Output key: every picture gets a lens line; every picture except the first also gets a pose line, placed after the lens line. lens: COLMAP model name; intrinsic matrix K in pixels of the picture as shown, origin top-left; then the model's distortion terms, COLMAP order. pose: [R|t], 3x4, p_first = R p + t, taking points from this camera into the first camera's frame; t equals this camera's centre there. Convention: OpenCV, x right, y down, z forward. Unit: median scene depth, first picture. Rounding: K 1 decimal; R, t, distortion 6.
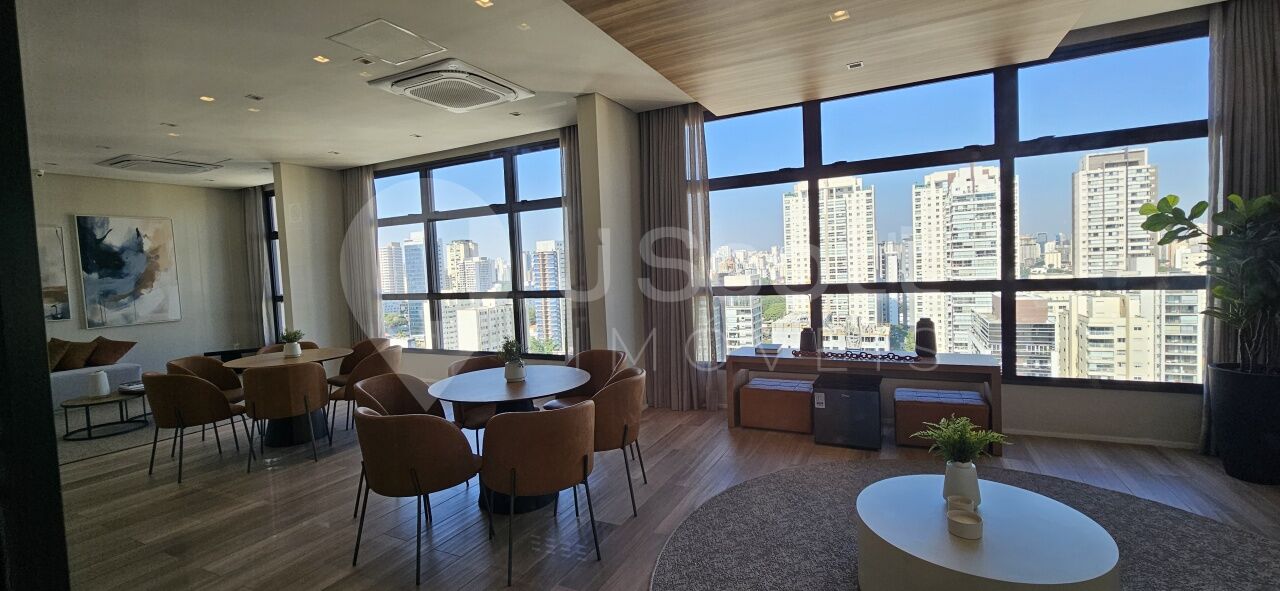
lens RADIAL K [[525.2, 0, 640.1], [0, 525.2, 291.8], [0, 0, 1]] dist [-0.005279, 0.000593]
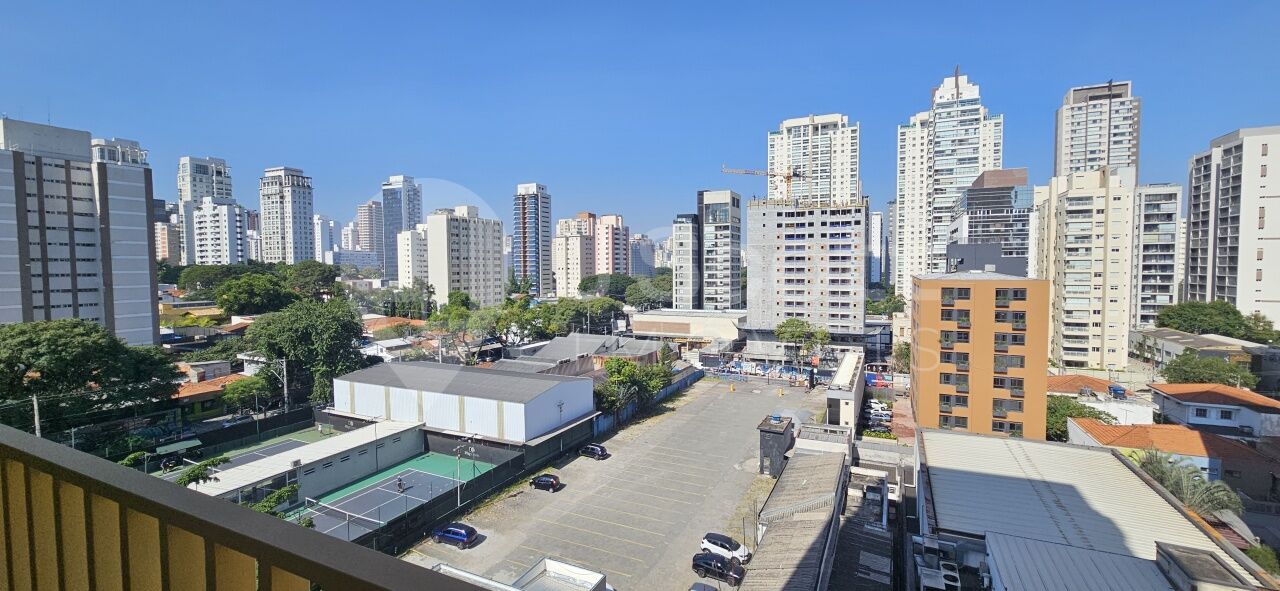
lens RADIAL K [[525.2, 0, 640.1], [0, 525.2, 291.8], [0, 0, 1]] dist [-0.005279, 0.000593]
pose [[0.999021, 0.037889, 0.022820, 0.031478], [-0.037801, 0.999276, -0.004269, 0.197276], [-0.022965, 0.003402, 0.999730, 0.030387]]
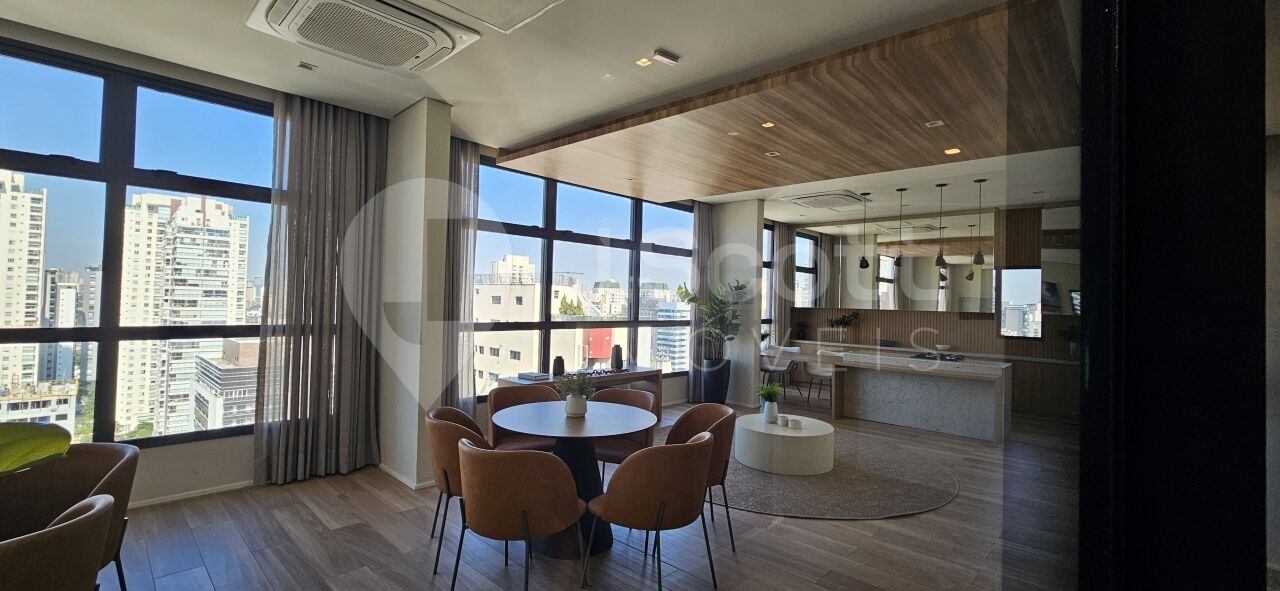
lens RADIAL K [[523.6, 0, 651.6], [0, 523.6, 292.6], [0, 0, 1]] dist [-0.001409, -0.000191]
pose [[0.266221, 0.068954, 0.961443, -0.022908], [0.009324, 0.997207, -0.074100, 0.000305], [-0.963867, 0.028692, 0.264834, 0.012091]]
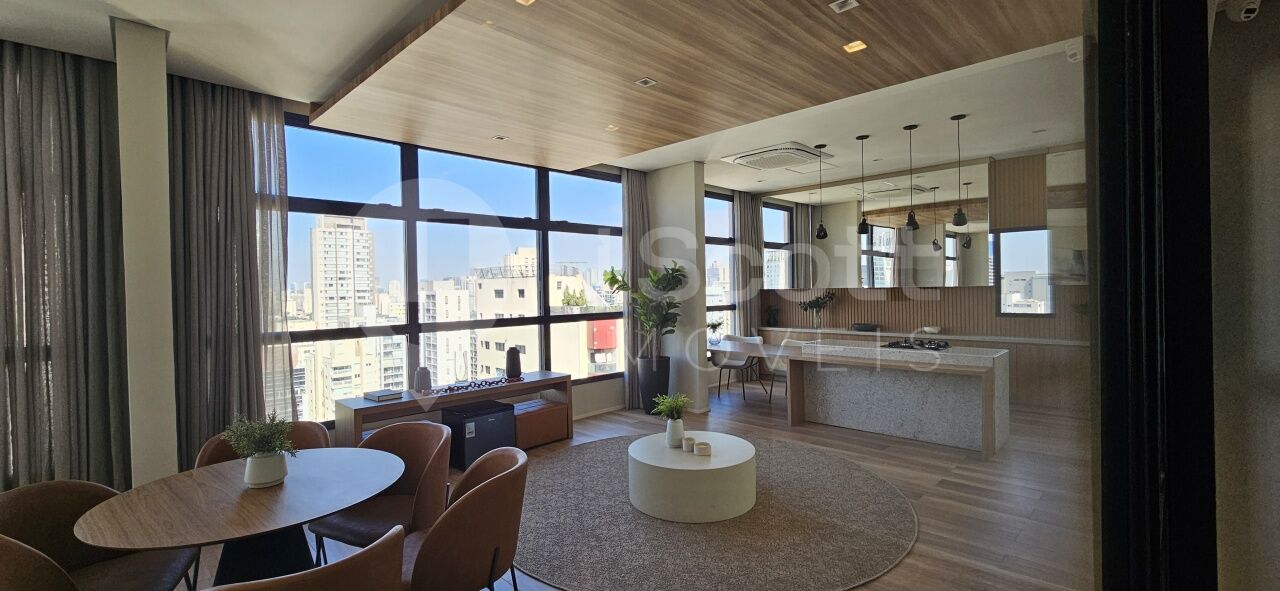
lens RADIAL K [[527.0, 0, 654.0], [0, 527.0, 291.9], [0, 0, 1]] dist [-0.010126, 0.000084]
pose [[0.290725, 0.033019, 0.956237, -0.014005], [0.053563, 0.997275, -0.050721, 0.000006], [-0.955306, 0.065965, 0.288164, 0.007542]]
